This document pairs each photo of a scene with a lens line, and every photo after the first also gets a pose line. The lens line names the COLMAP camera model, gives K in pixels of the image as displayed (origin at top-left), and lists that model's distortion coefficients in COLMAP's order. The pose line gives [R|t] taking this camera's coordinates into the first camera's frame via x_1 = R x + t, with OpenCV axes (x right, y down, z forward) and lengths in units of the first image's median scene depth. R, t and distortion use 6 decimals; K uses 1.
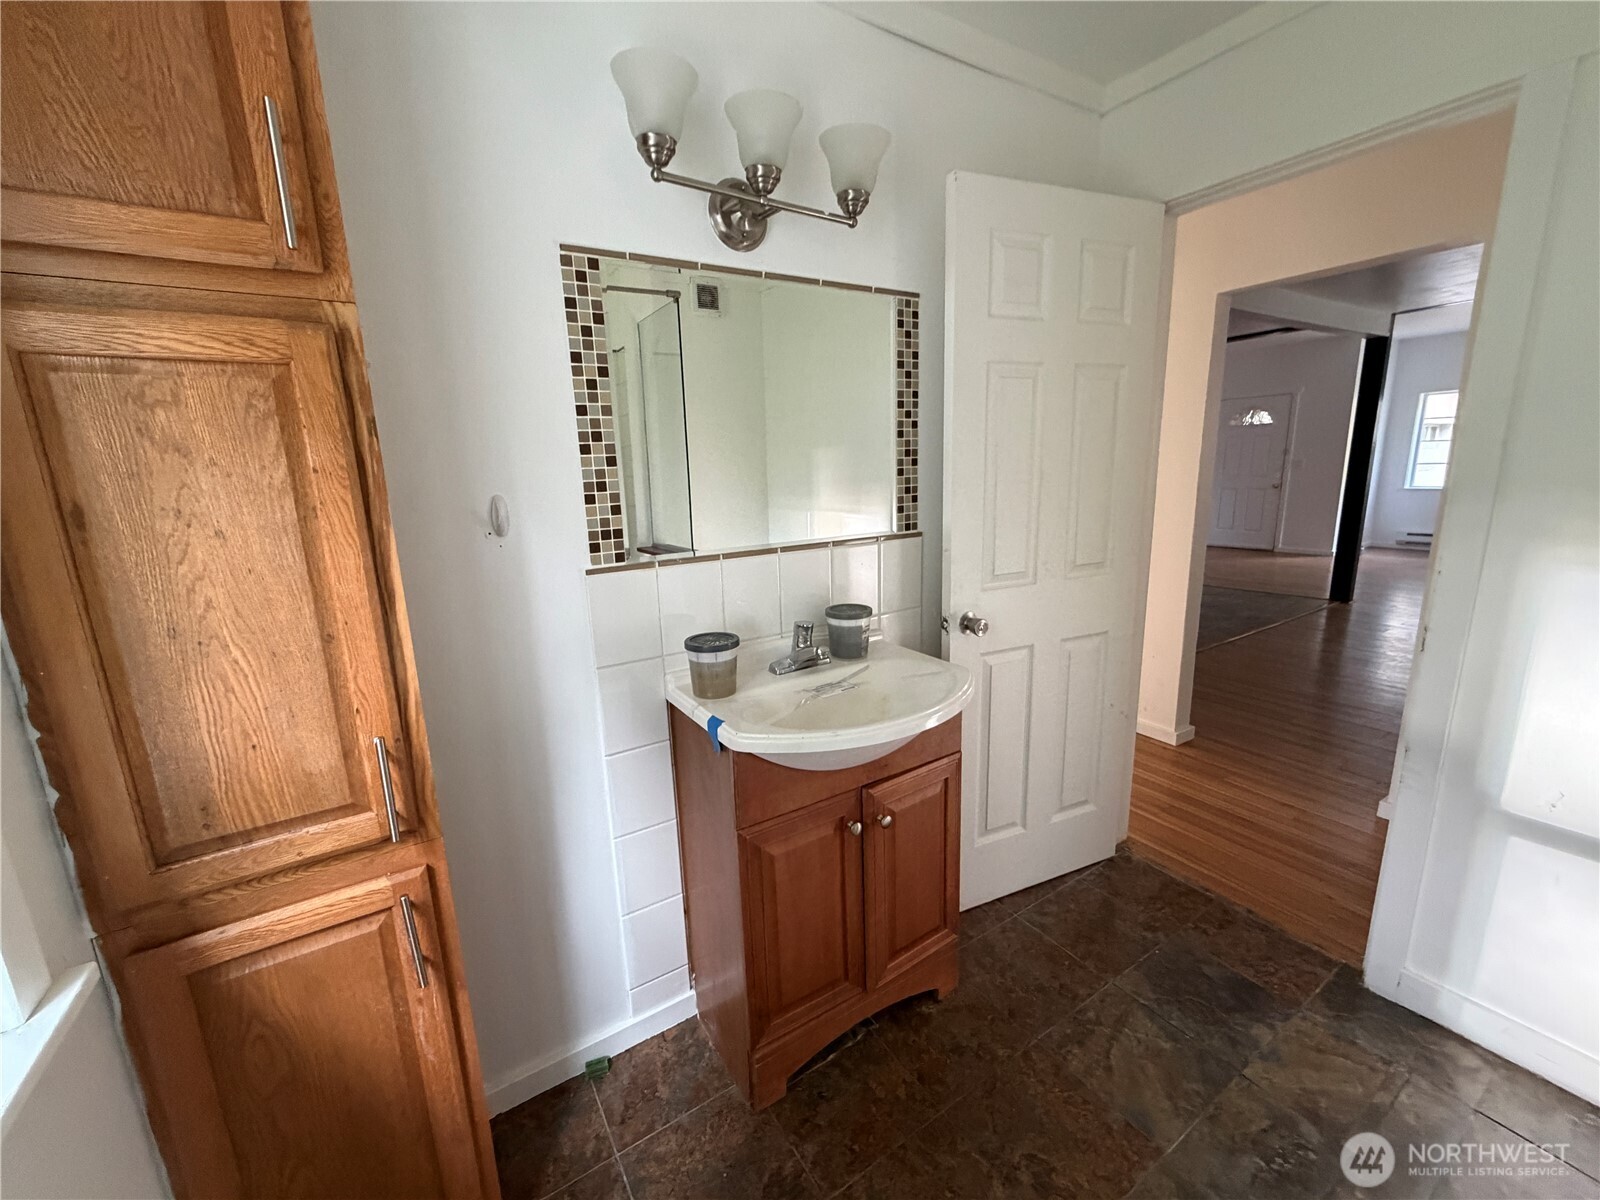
lens RADIAL K [[640.5, 0, 801.2], [0, 640.5, 596.0], [0, 0, 1]] dist [-0.000531, 0.000648]
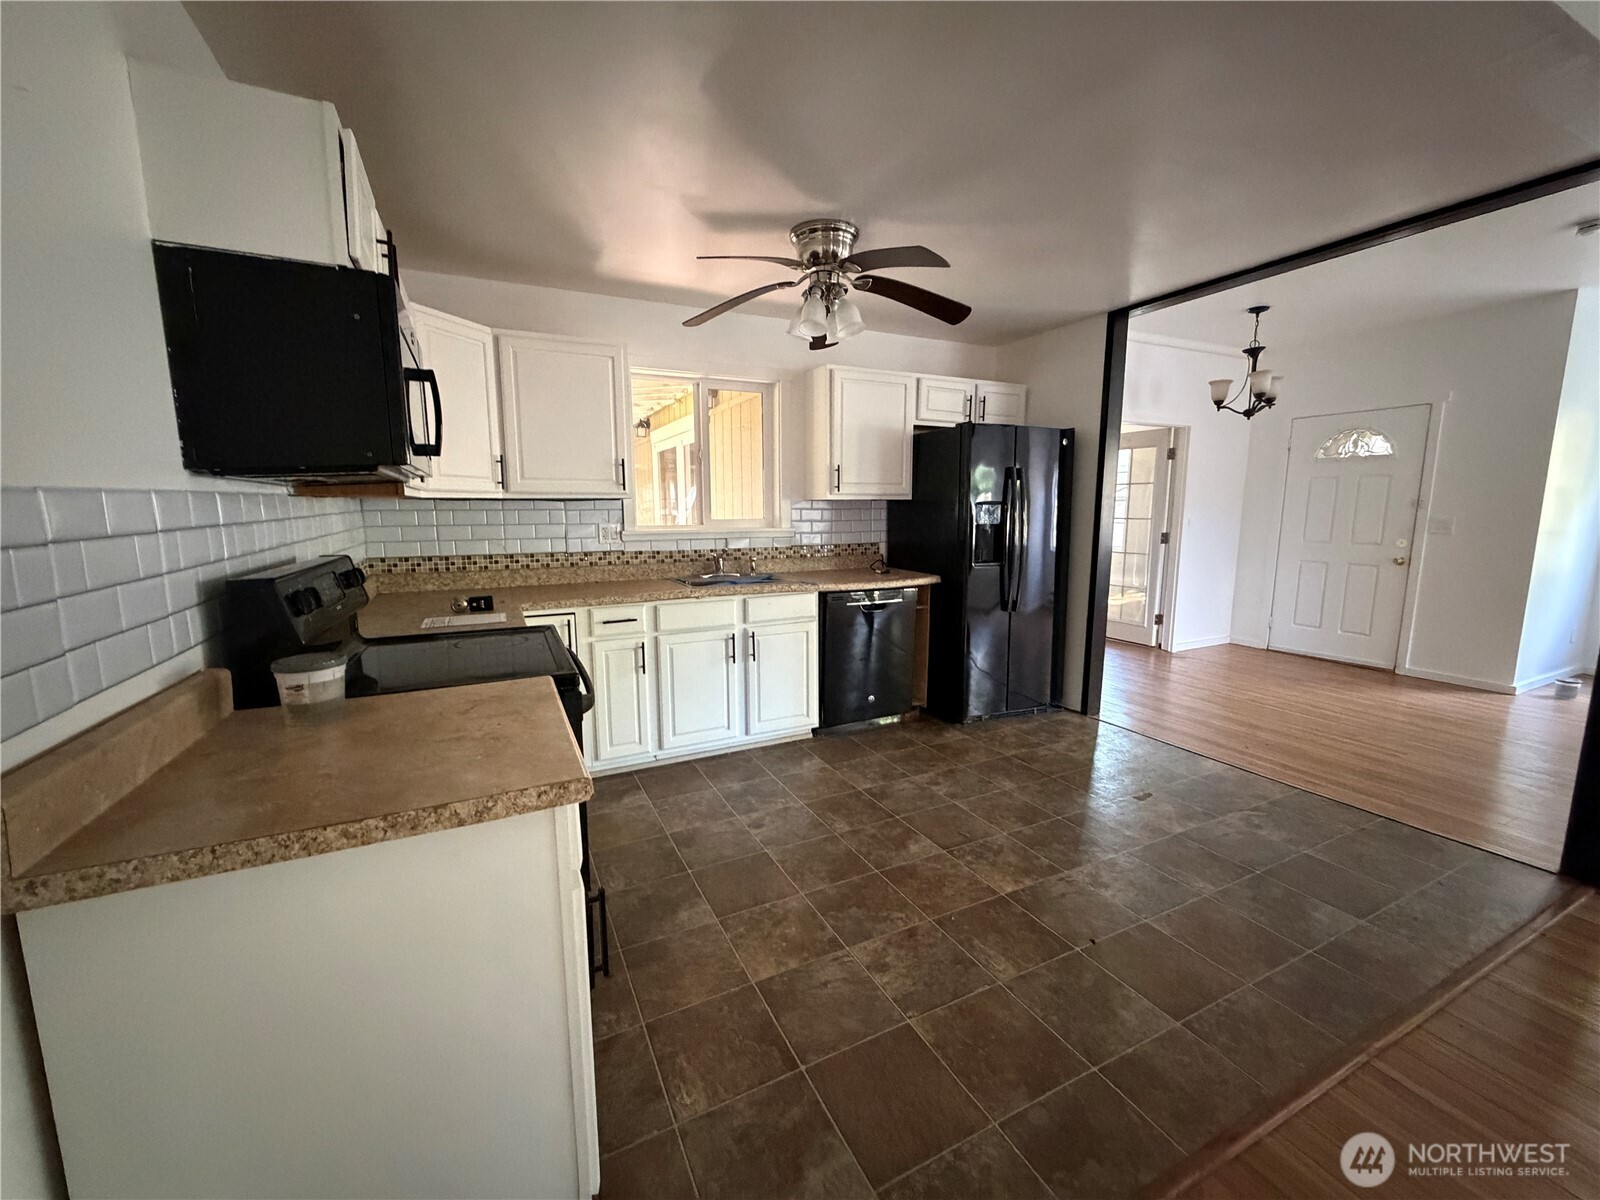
lens RADIAL K [[640.5, 0, 796.8], [0, 640.5, 596.0], [0, 0, 1]] dist [-0.000531, 0.000648]
pose [[0.993518, 0.041463, -0.105847, 0.265854], [-0.047745, 0.997202, -0.057528, -0.082961], [0.103166, 0.062209, 0.992717, 0.376352]]
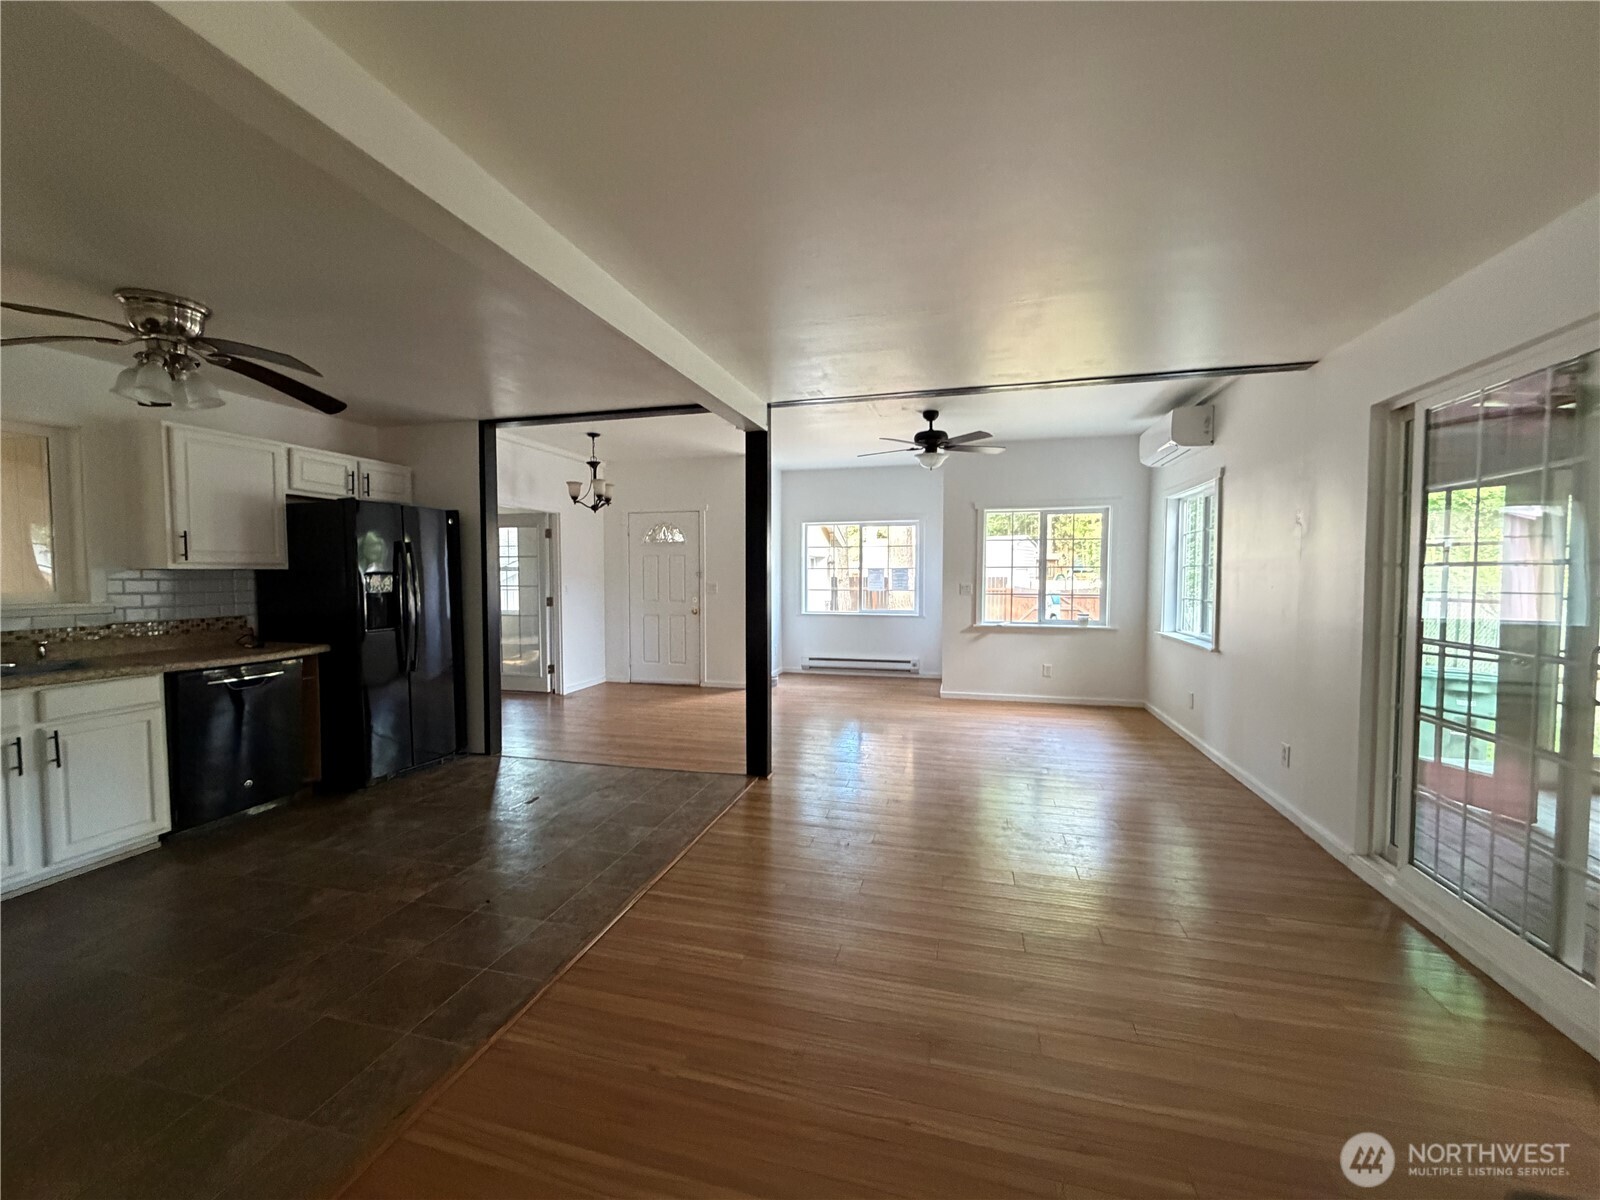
lens RADIAL K [[640.5, 0, 798.1], [0, 640.5, 601.6], [0, 0, 1]] dist [-0.000531, 0.000648]
pose [[0.733150, -0.001538, 0.680065, 0.252074], [0.115130, 0.985844, -0.121888, -0.063533], [-0.670250, 0.167658, 0.722949, 0.272326]]
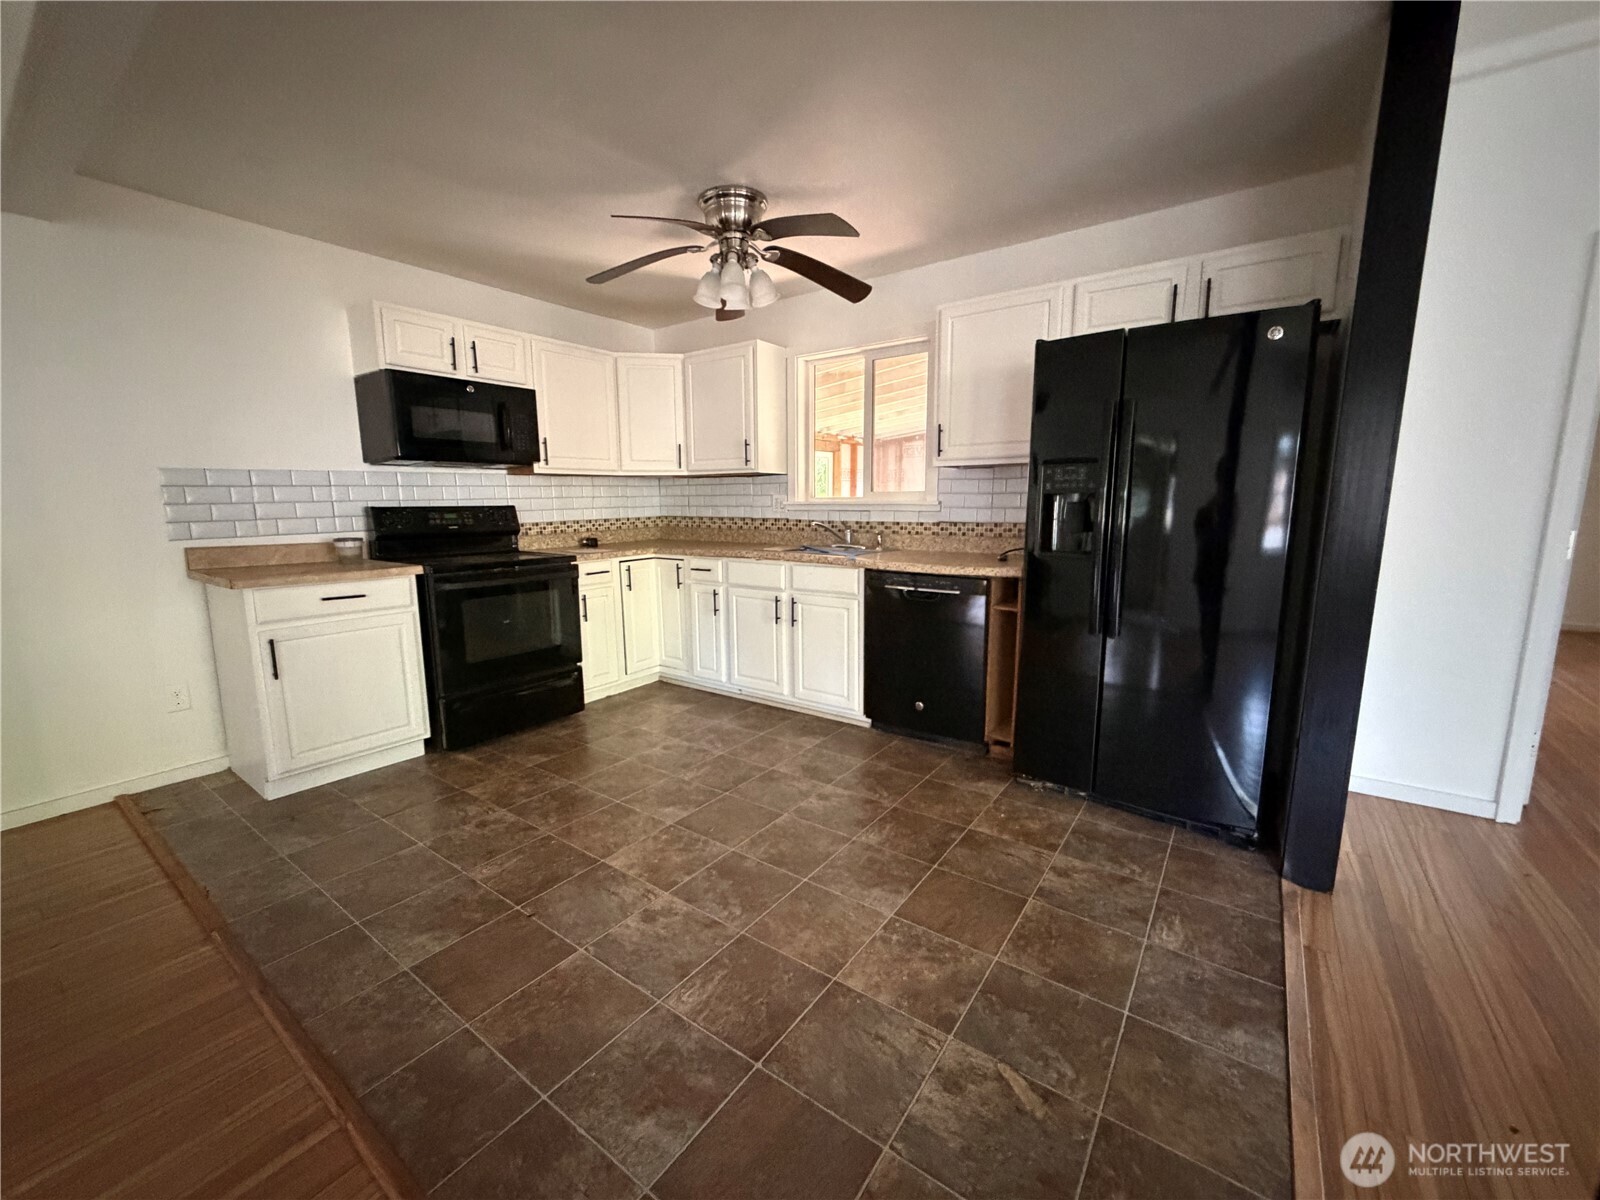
lens RADIAL K [[640.5, 0, 788.6], [0, 640.5, 595.9], [0, 0, 1]] dist [-0.000531, 0.000648]
pose [[0.365992, 0.166412, -0.915618, 0.585409], [-0.191646, 0.976271, 0.100831, -0.126102], [0.910671, 0.138571, 0.389199, 0.615779]]
